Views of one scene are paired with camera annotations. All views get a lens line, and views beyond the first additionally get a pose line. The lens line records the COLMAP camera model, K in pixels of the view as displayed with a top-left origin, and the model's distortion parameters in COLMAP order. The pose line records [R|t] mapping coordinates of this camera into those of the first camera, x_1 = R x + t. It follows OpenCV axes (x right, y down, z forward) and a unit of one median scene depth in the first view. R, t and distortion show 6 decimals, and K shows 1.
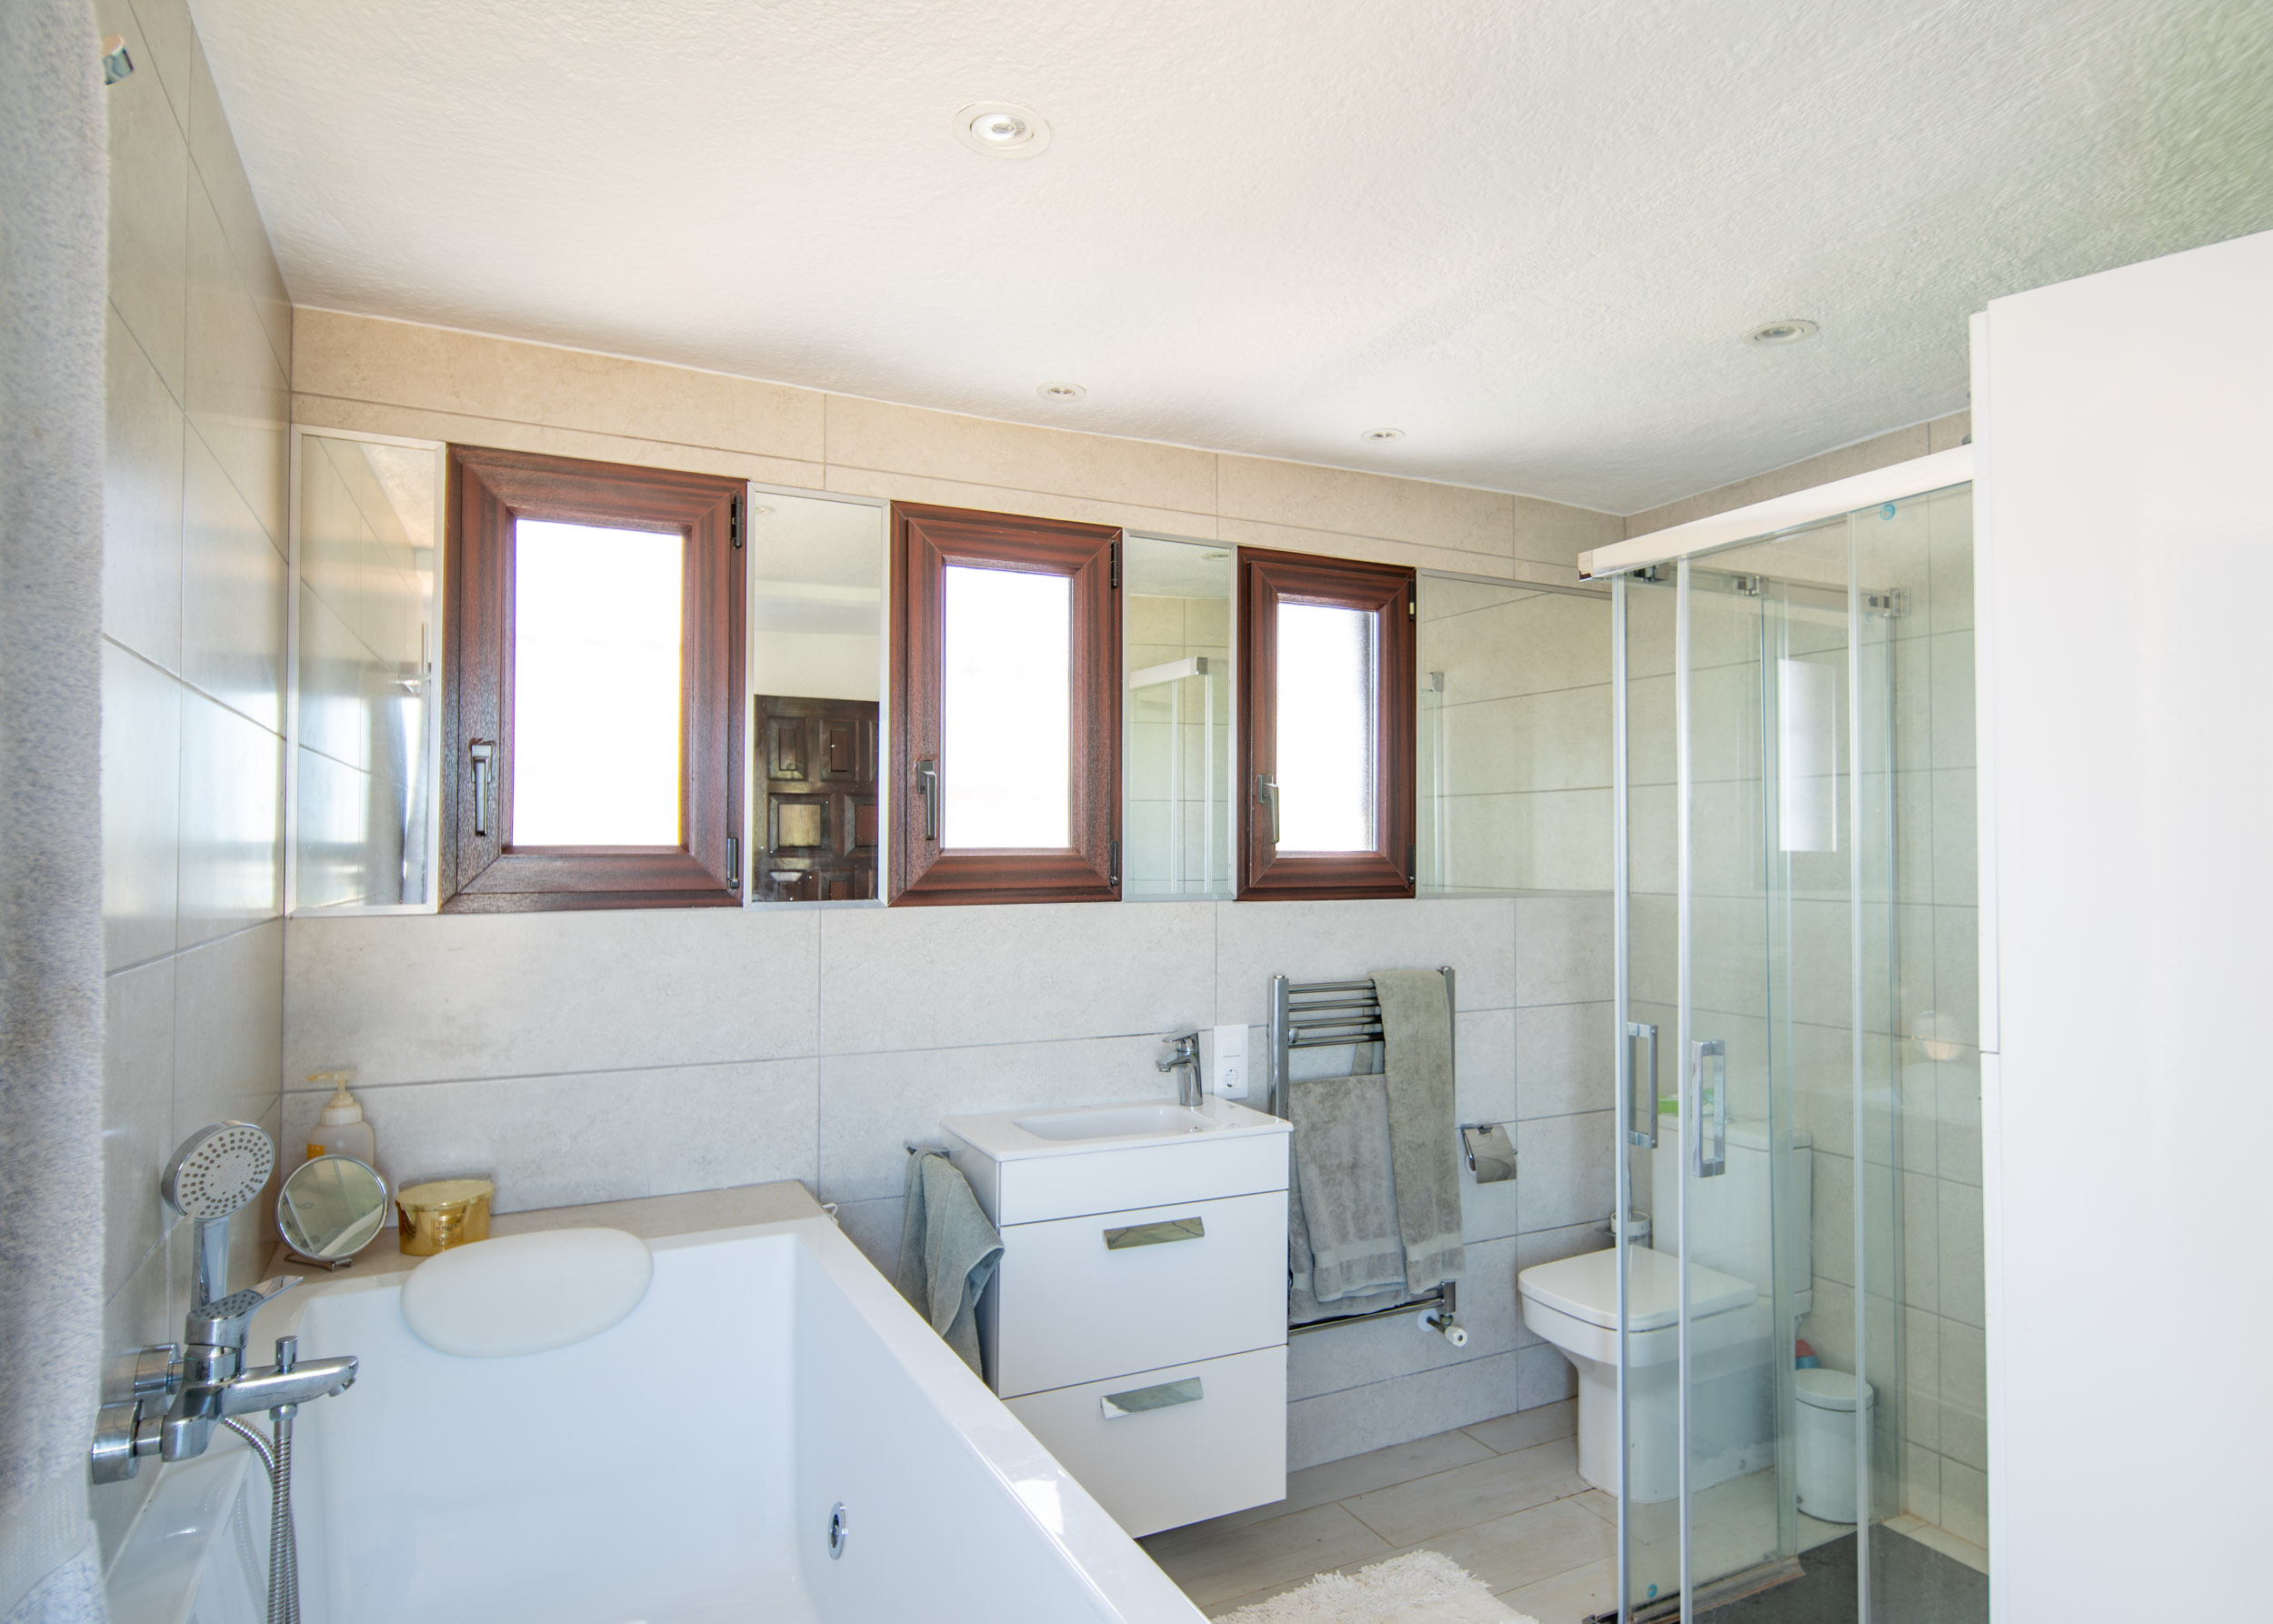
lens RADIAL K [[1491.7, 0, 1137.2], [0, 1491.7, 802.3], [0, 0, 1]] dist [-0.001173, -0.000011]
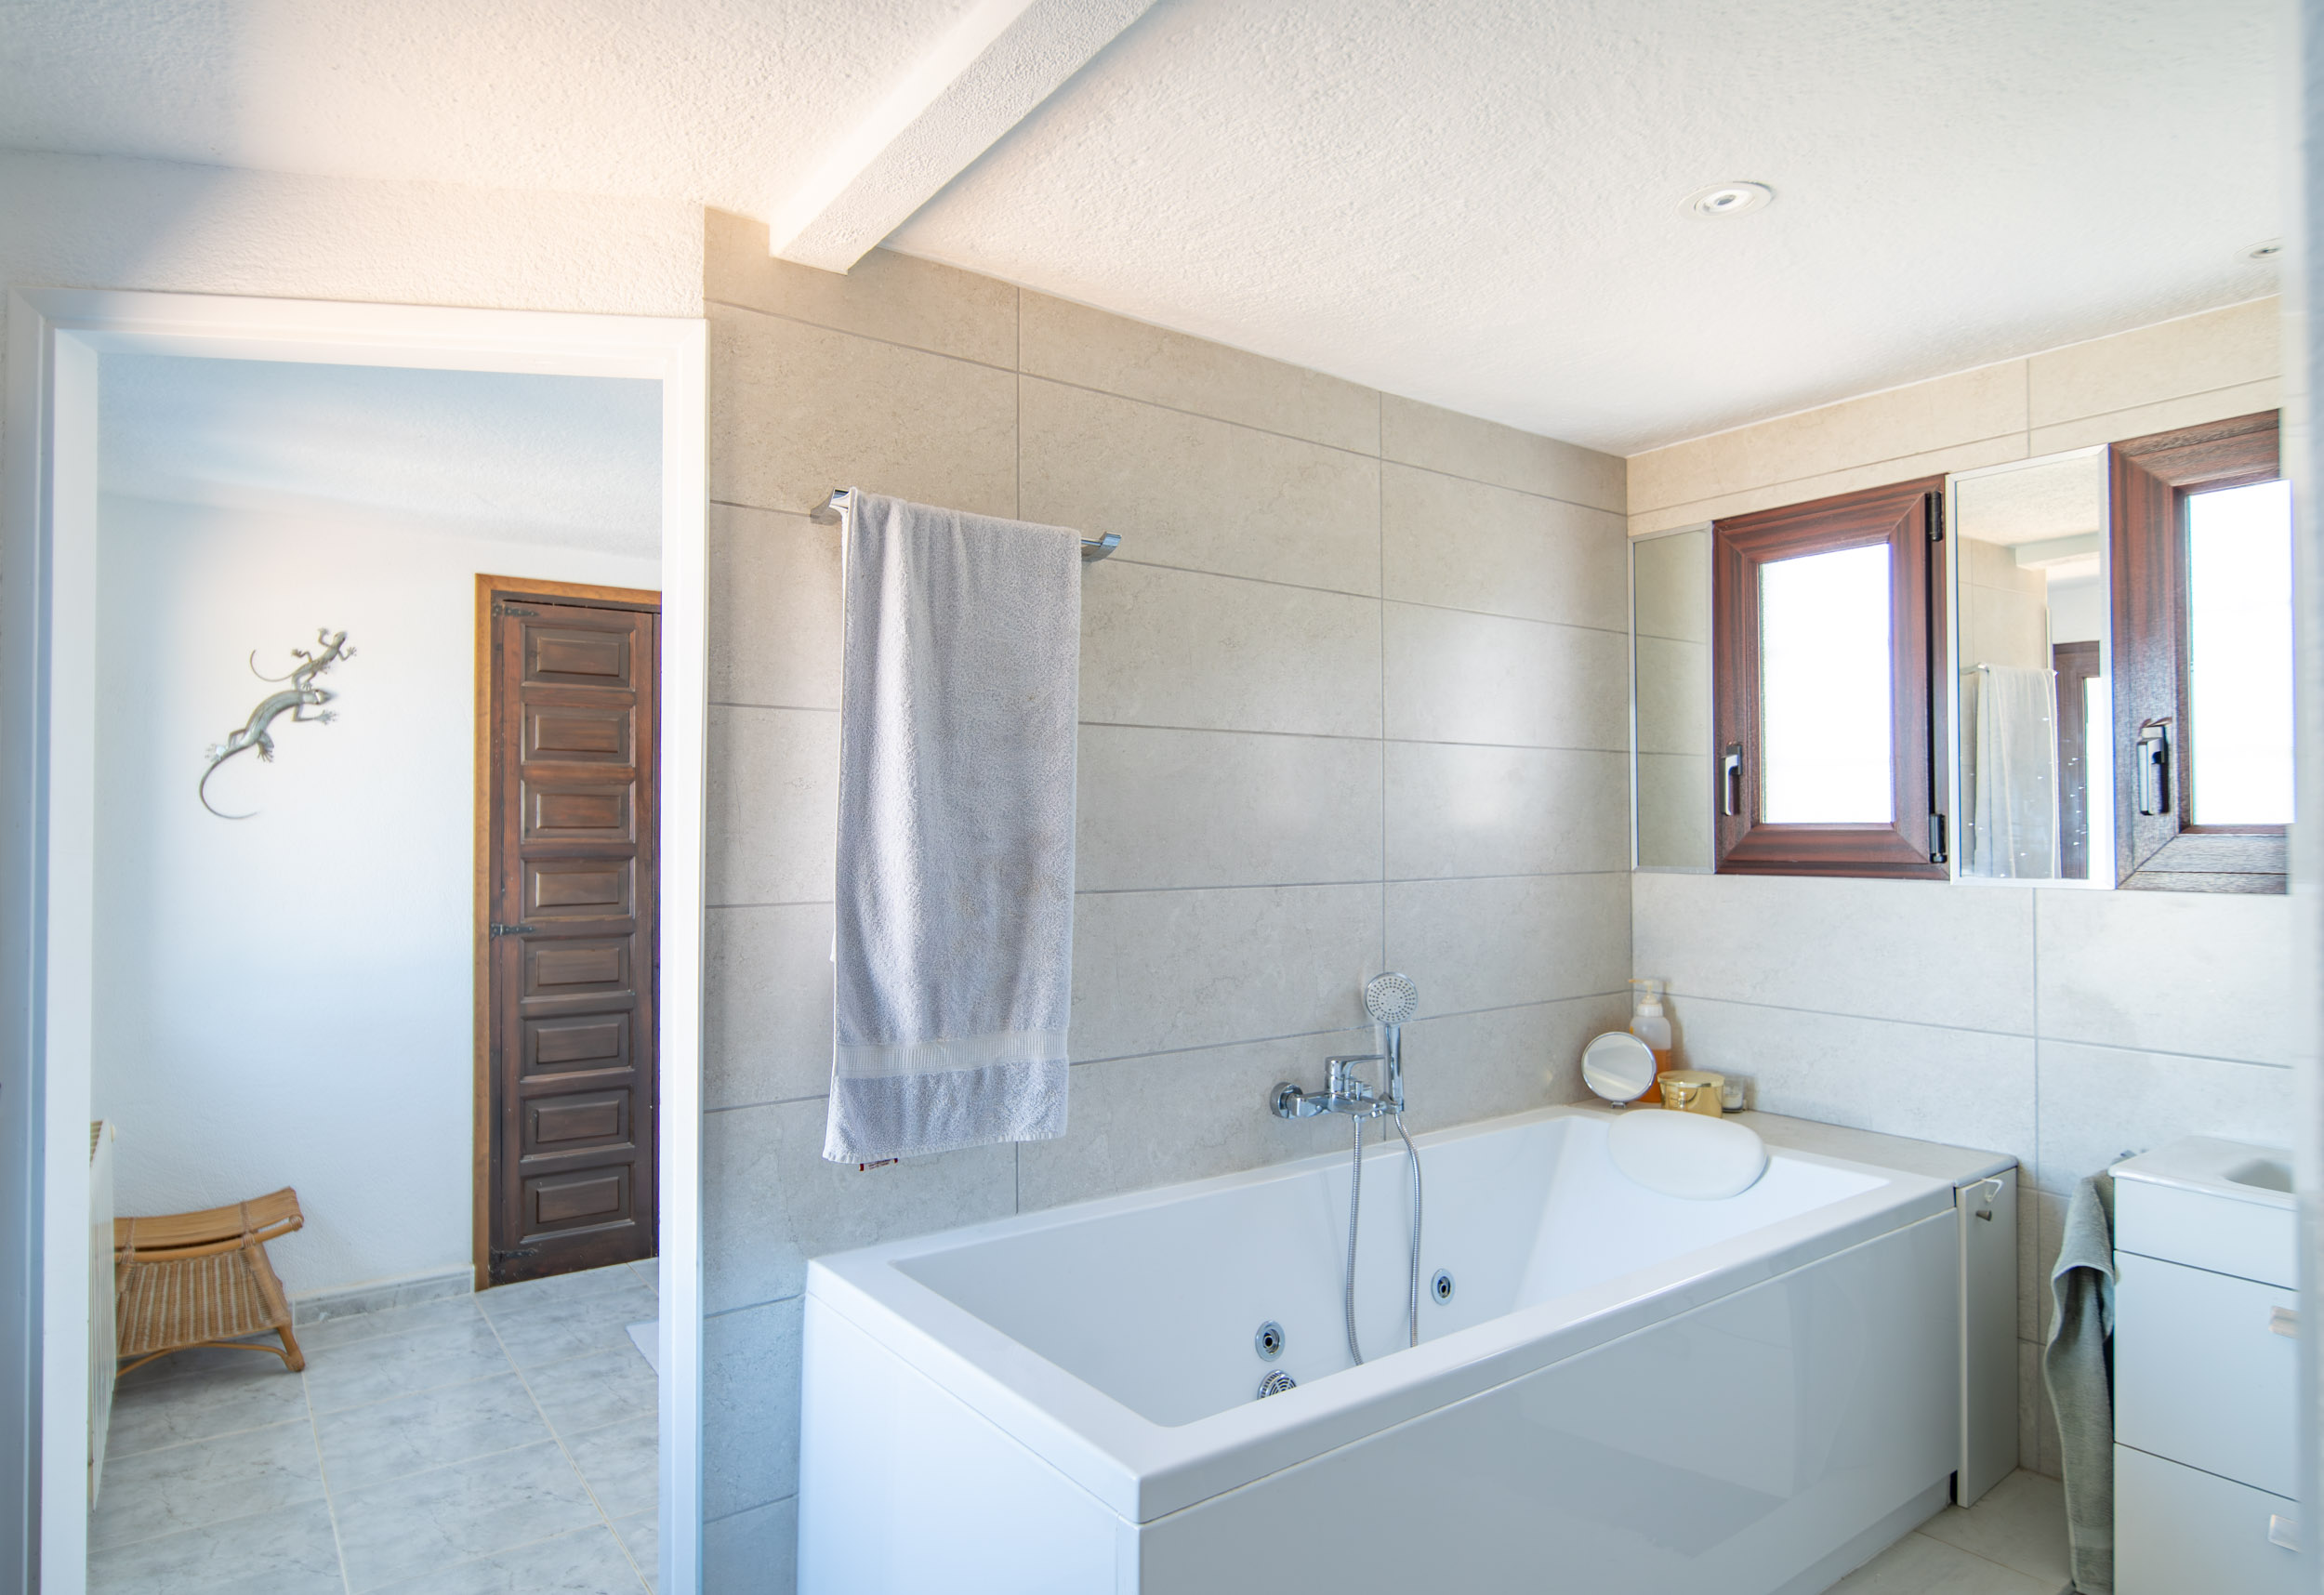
lens RADIAL K [[1312.7, 0, 1161.6], [0, 1312.7, 808.8], [0, 0, 1]] dist [0.001097, 0.000052]
pose [[0.105190, -0.015126, -0.994337, 0.598976], [0.027673, 0.999542, -0.012278, 0.015438], [0.994067, -0.026225, 0.105560, 0.351858]]
